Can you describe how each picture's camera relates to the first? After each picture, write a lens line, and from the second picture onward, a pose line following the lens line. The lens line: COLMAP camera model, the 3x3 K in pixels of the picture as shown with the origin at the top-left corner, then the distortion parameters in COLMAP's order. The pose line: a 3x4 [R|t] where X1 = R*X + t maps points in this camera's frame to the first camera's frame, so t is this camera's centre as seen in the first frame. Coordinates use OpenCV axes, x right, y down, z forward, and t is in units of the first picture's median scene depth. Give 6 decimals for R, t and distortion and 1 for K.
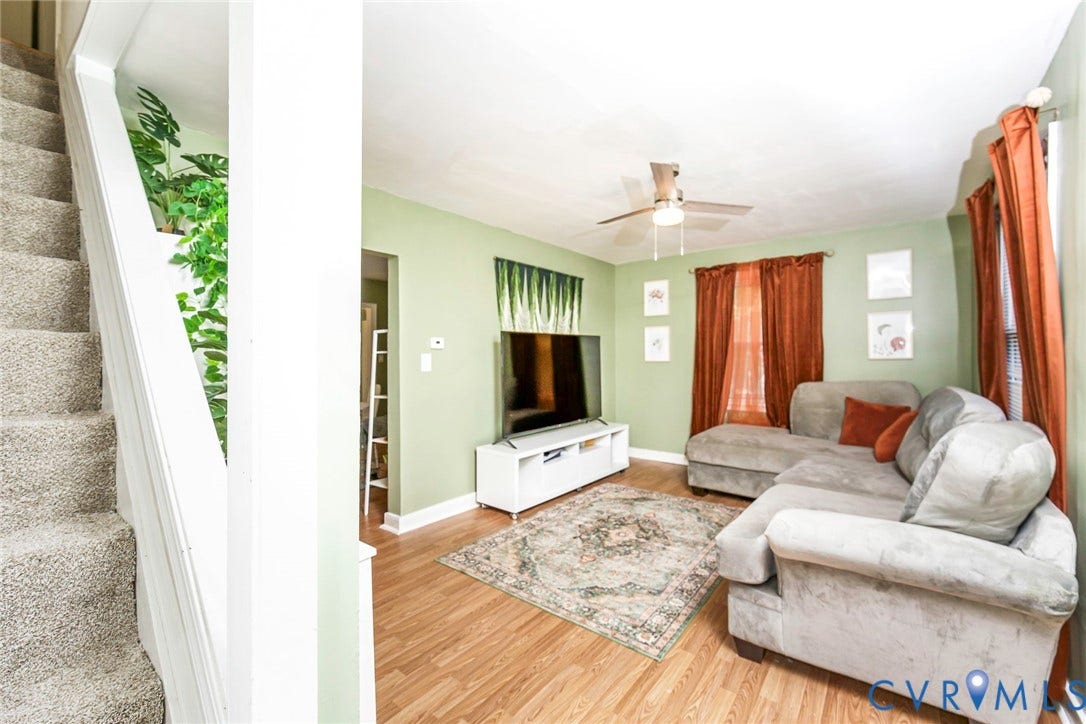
lens RADIAL K [[436.9, 0, 540.4], [0, 436.9, 351.6], [0, 0, 1]] dist [-0.010358, -0.000102]
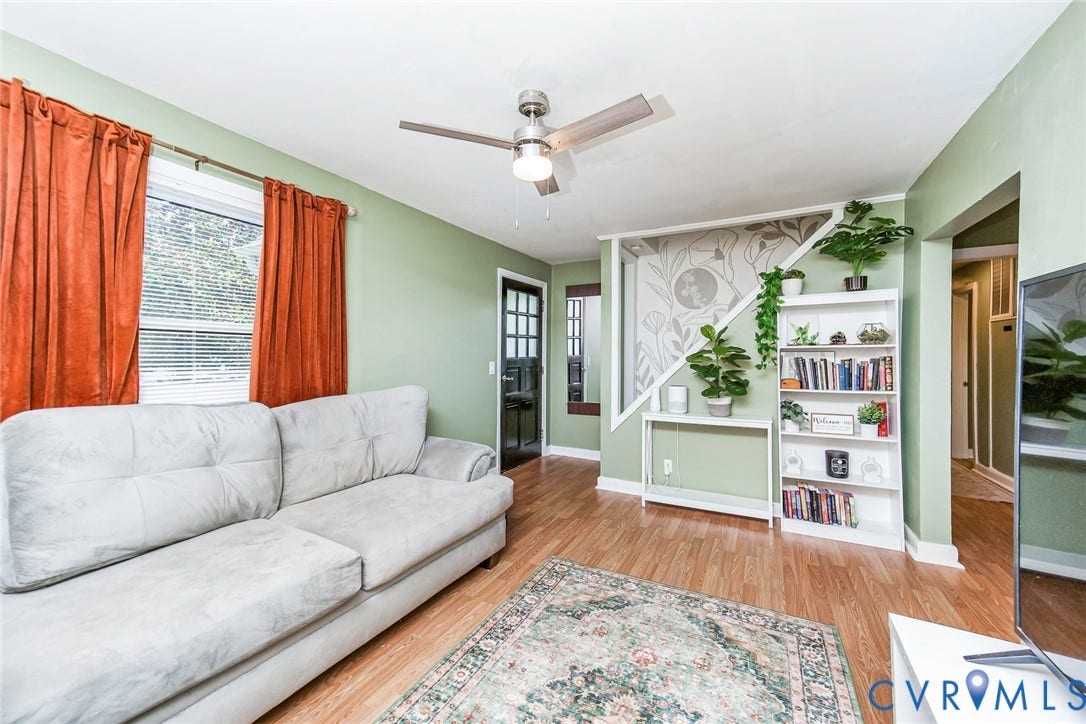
lens RADIAL K [[419.1, 0, 542.3], [0, 419.1, 362.2], [0, 0, 1]] dist [0.016601, 0.000235]
pose [[-0.981867, 0.004560, -0.189515, 0.348077], [0.002519, 0.999936, 0.011009, 0.011196], [0.189553, 0.010332, -0.981816, 1.446237]]
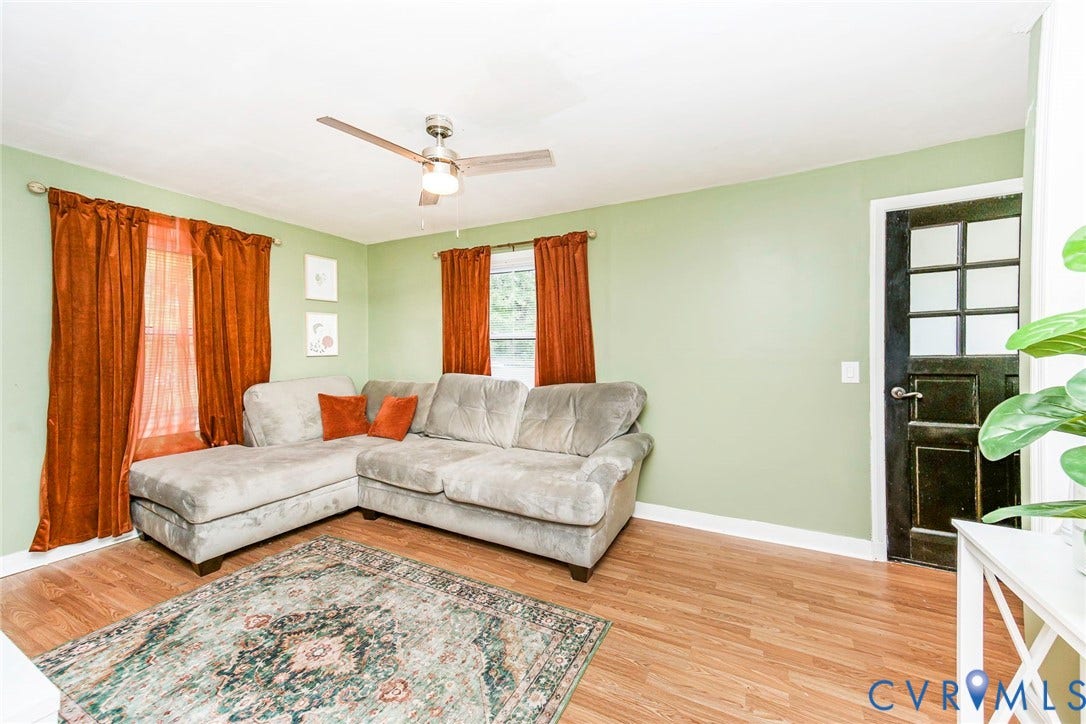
lens RADIAL K [[419.1, 0, 560.5], [0, 419.1, 355.5], [0, 0, 1]] dist [0.016601, 0.000235]
pose [[-0.210687, -0.007773, 0.977523, -0.453085], [-0.003881, 0.999967, 0.007115, 0.008530], [-0.977546, -0.002295, -0.210711, 0.811356]]
